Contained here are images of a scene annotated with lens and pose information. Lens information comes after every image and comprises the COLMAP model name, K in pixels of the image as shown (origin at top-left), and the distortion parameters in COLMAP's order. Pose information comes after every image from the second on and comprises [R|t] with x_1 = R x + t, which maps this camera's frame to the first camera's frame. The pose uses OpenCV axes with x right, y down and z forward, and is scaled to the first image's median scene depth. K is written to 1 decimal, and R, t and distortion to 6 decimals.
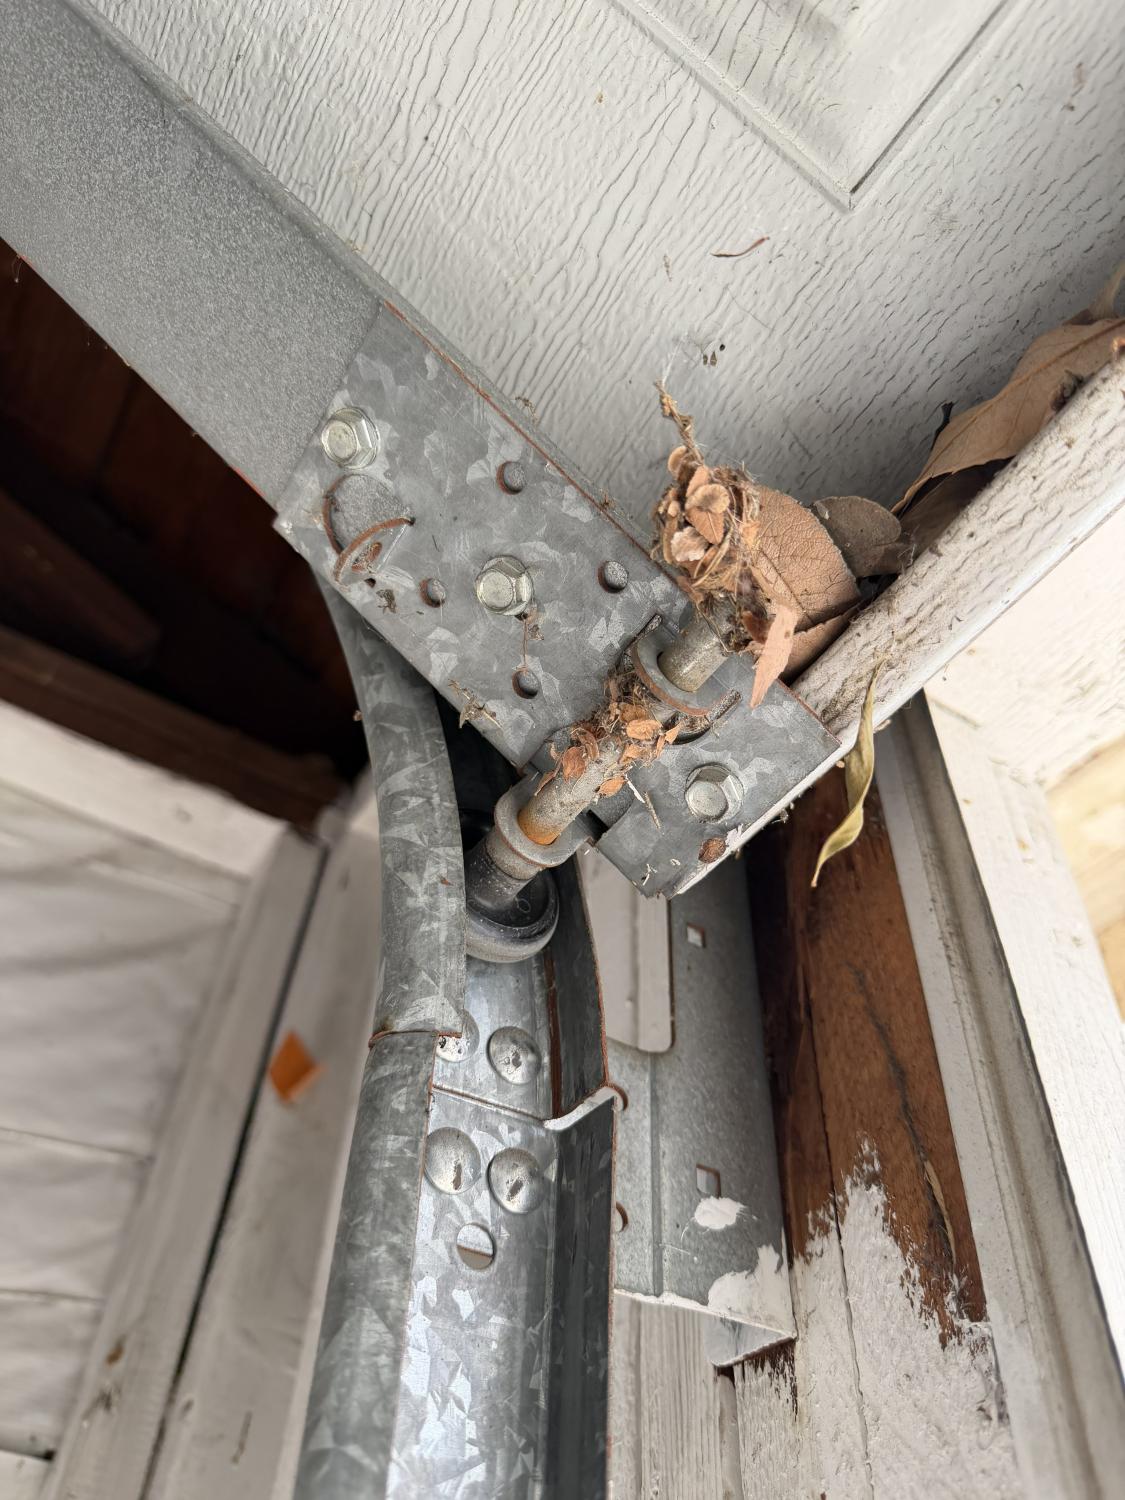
lens RADIAL K [[1102.2, 0, 561.9], [0, 1102.2, 791.4], [0, 0, 1]] dist [-0.003825, 0.003416]
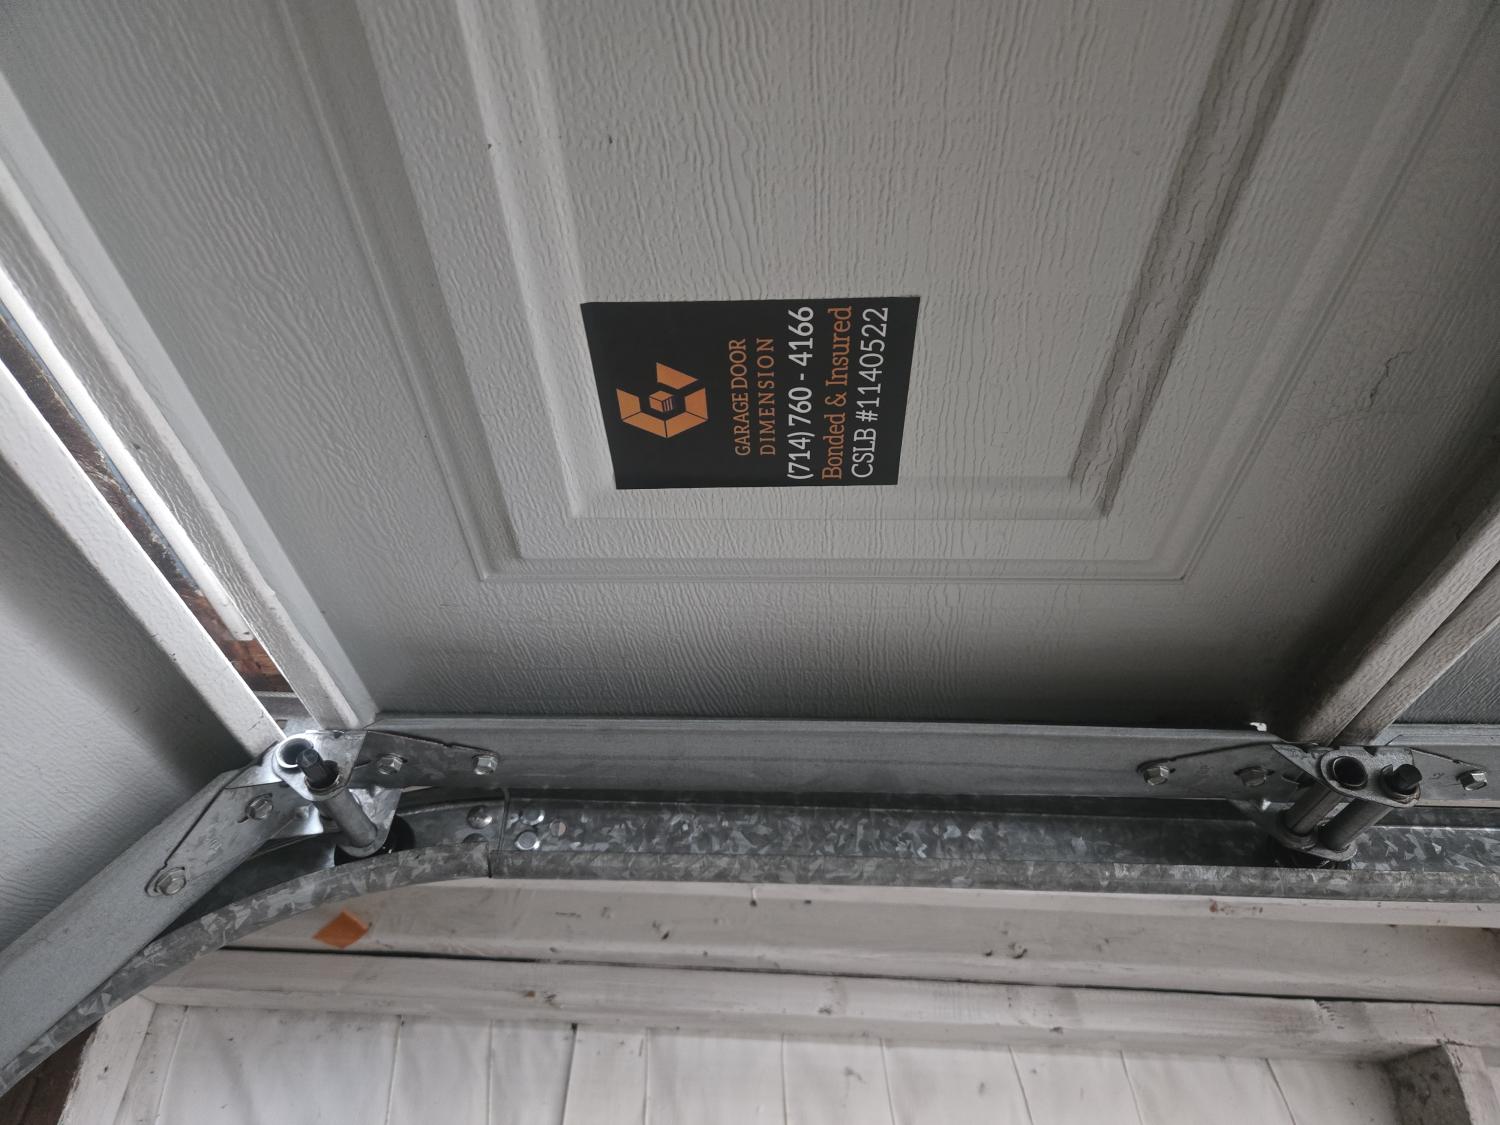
lens RADIAL K [[1102.2, 0, 750.0], [0, 1102.2, 562.5], [0, 0, 1]] dist [-0.003825, 0.003416]
pose [[-0.019593, -0.997164, 0.072659, 0.325981], [0.725604, 0.035814, 0.687180, -1.006746], [-0.687834, 0.066186, 0.722844, -1.200579]]
